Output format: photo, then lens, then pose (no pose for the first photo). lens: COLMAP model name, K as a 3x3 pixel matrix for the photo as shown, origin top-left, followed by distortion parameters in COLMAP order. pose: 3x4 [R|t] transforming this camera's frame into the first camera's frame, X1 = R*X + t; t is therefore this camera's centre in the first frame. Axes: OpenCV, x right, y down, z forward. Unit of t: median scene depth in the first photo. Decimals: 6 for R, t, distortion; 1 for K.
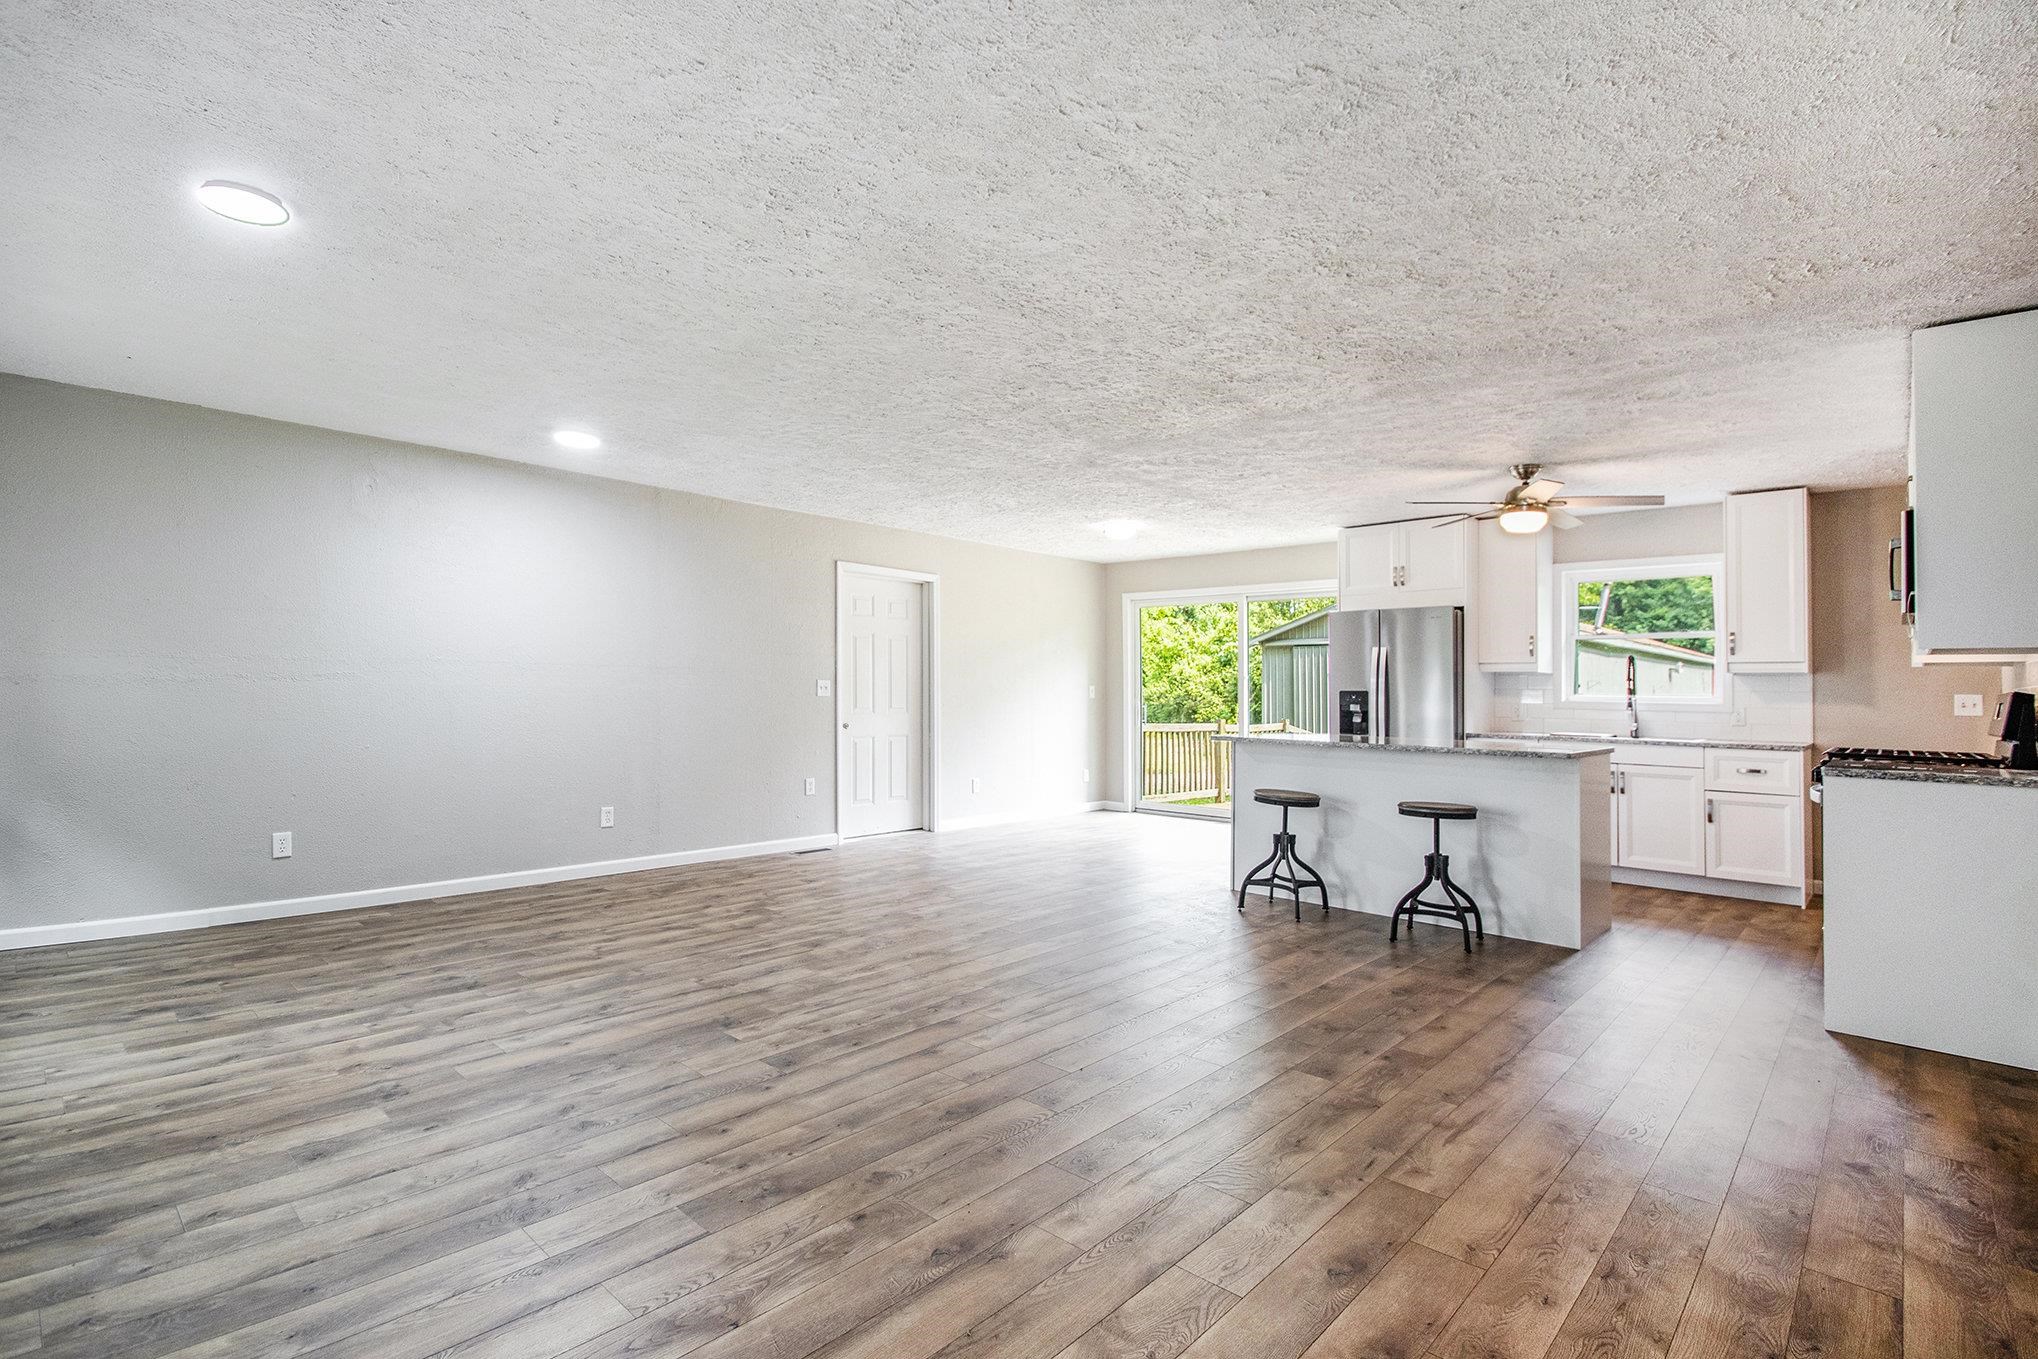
lens RADIAL K [[957.3, 0, 970.2], [0, 957.3, 688.9], [0, 0, 1]] dist [0.003233, -0.018708]
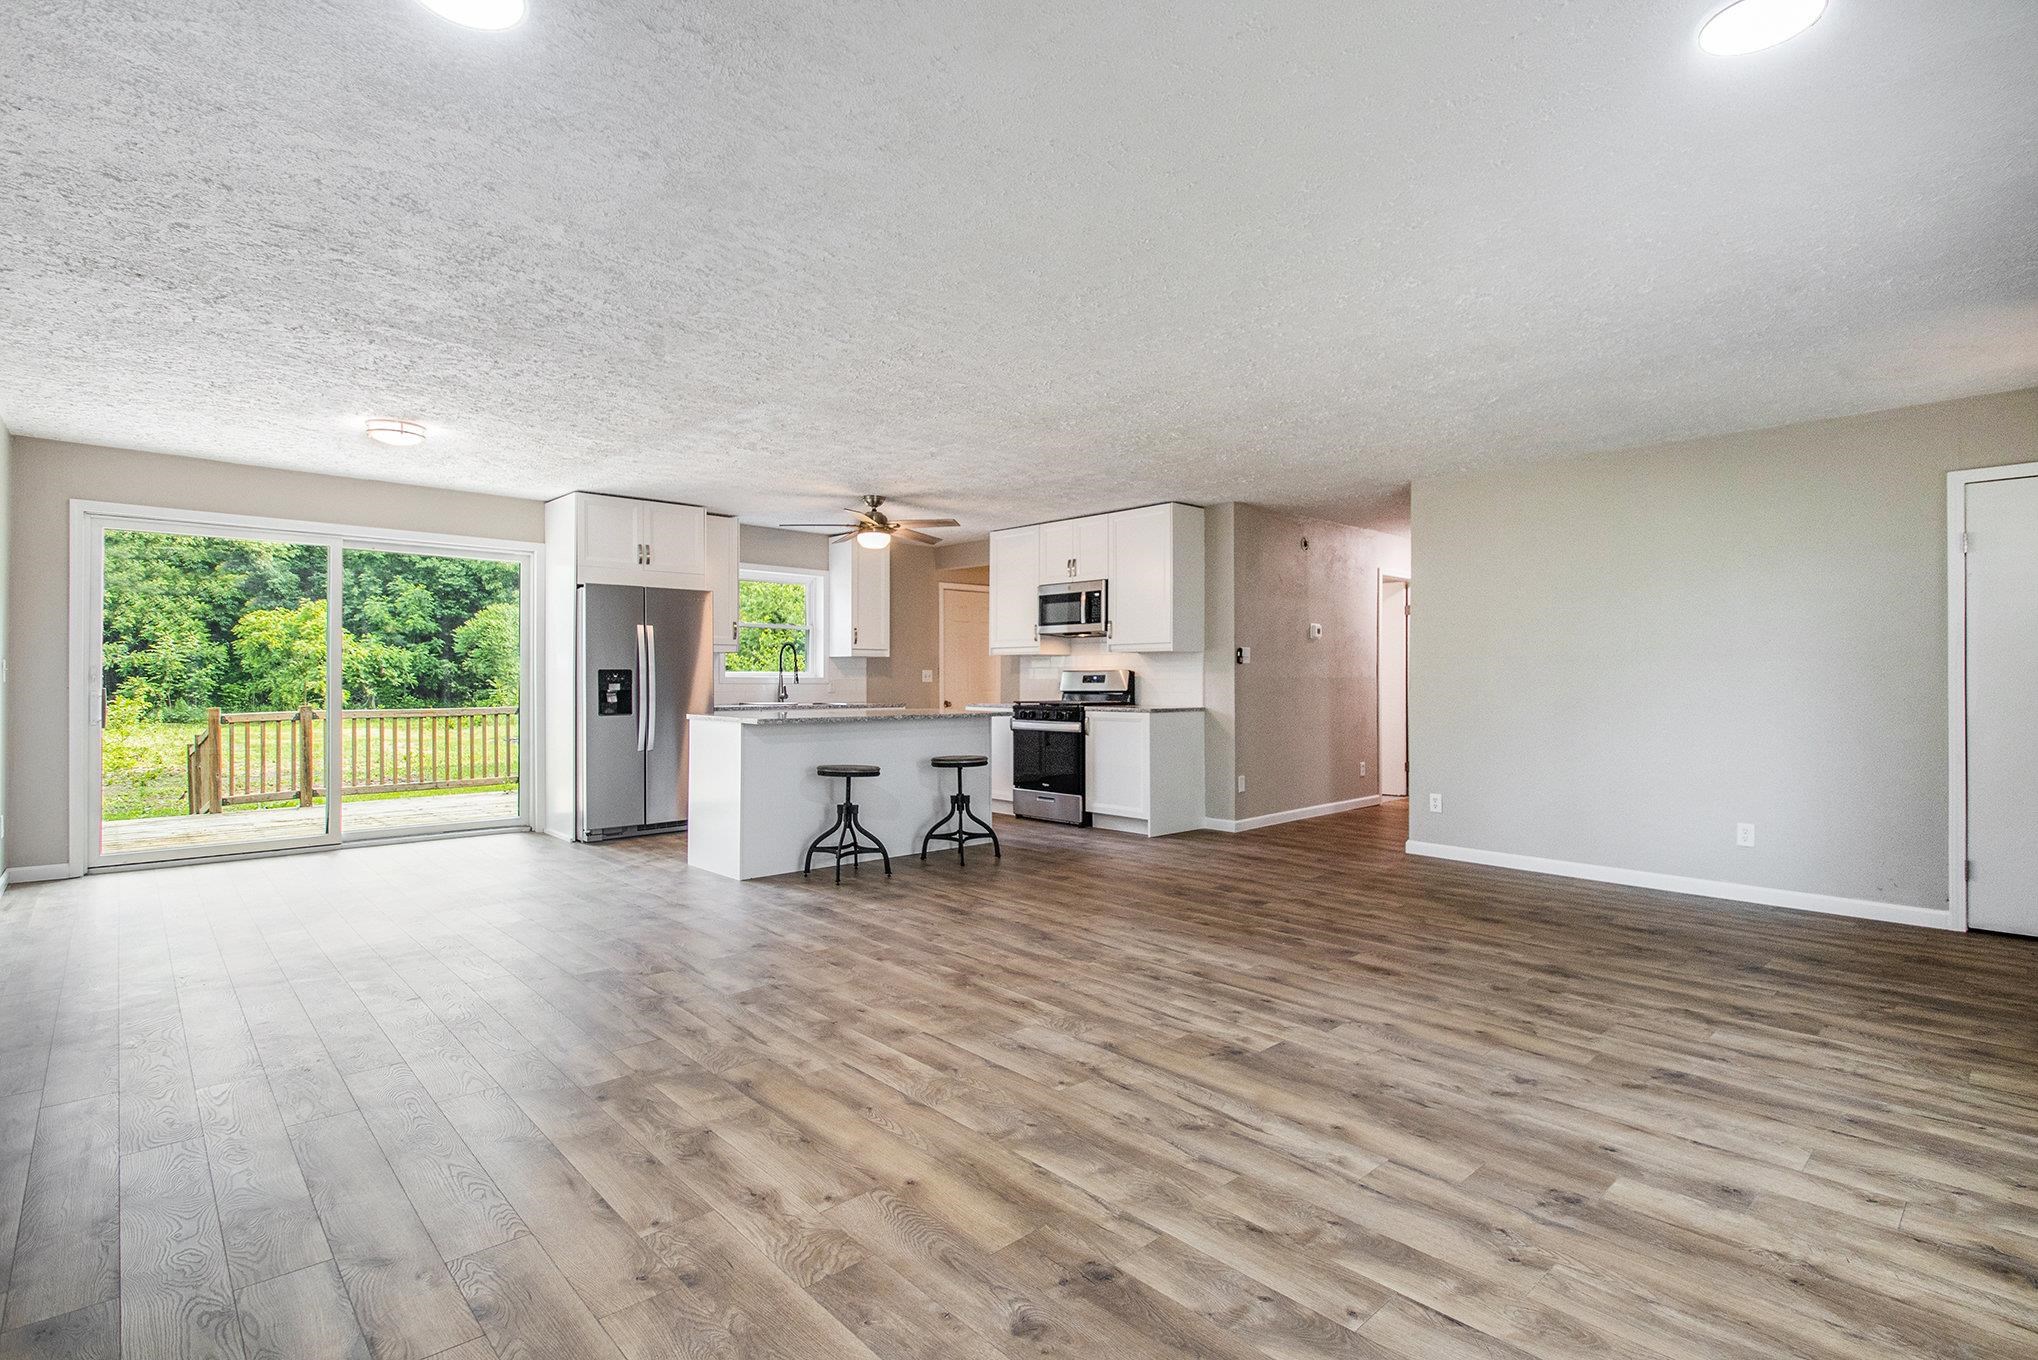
lens RADIAL K [[986.1, 0, 1039.5], [0, 986.1, 679.4], [0, 0, 1]] dist [0.026413, -0.021863]
pose [[0.036259, -0.011619, 0.999275, -1.028144], [-0.004625, 0.999920, 0.011795, -0.002242], [-0.999332, -0.005049, 0.036202, 1.011942]]
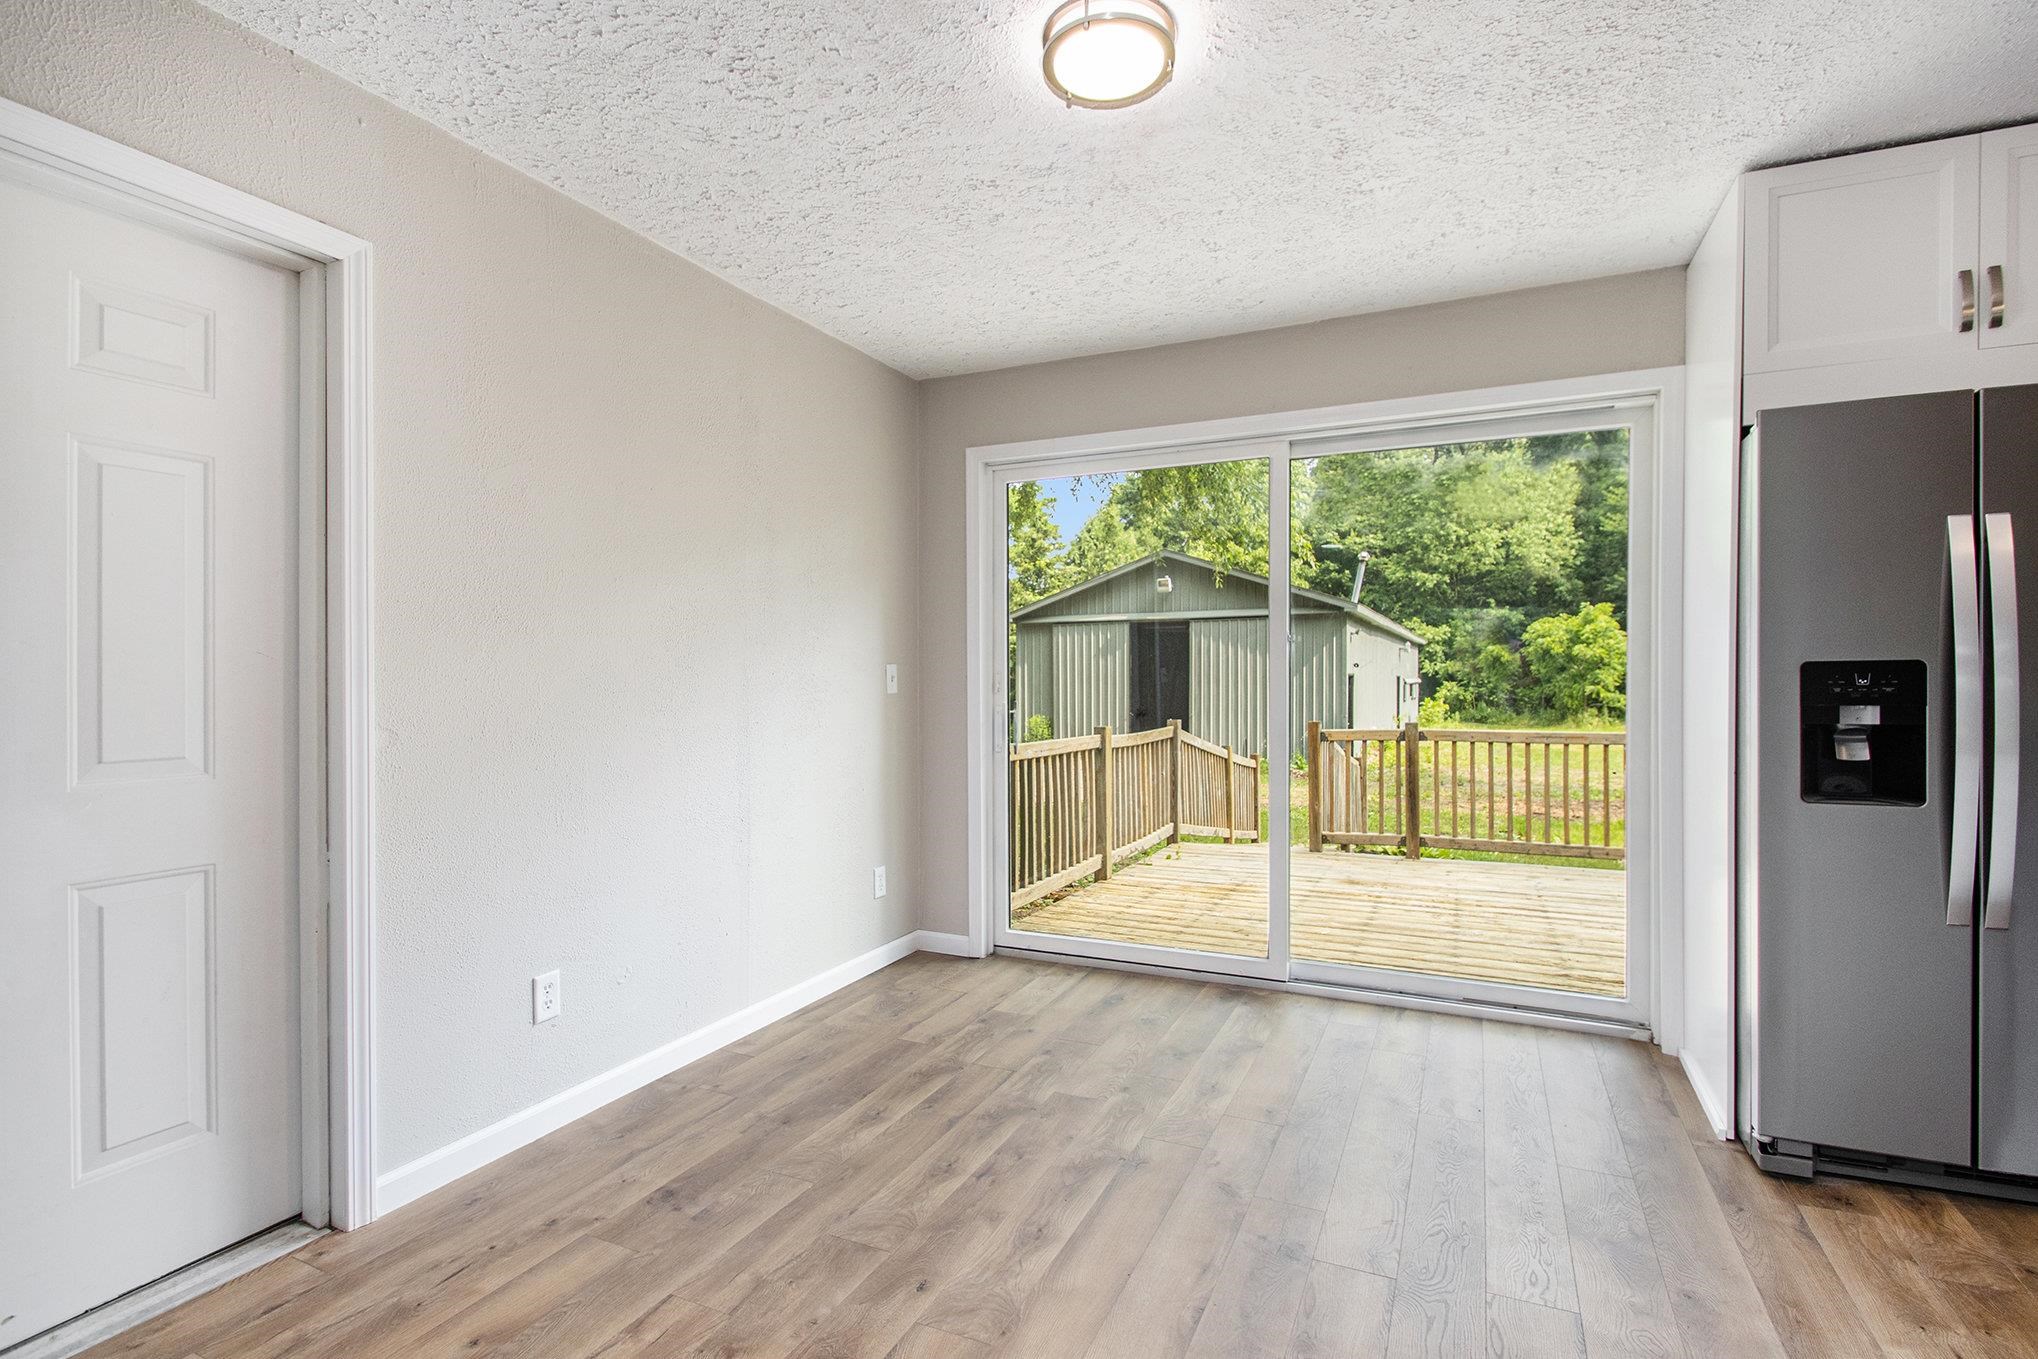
lens RADIAL K [[979.9, 0, 1023.4], [0, 979.9, 683.1], [0, 0, 1]] dist [-0.000319, -0.000214]
pose [[0.939131, -0.013098, 0.343309, 0.091084], [0.011297, 0.999910, 0.007246, 0.007223], [-0.343373, -0.002926, 0.939195, 1.477642]]
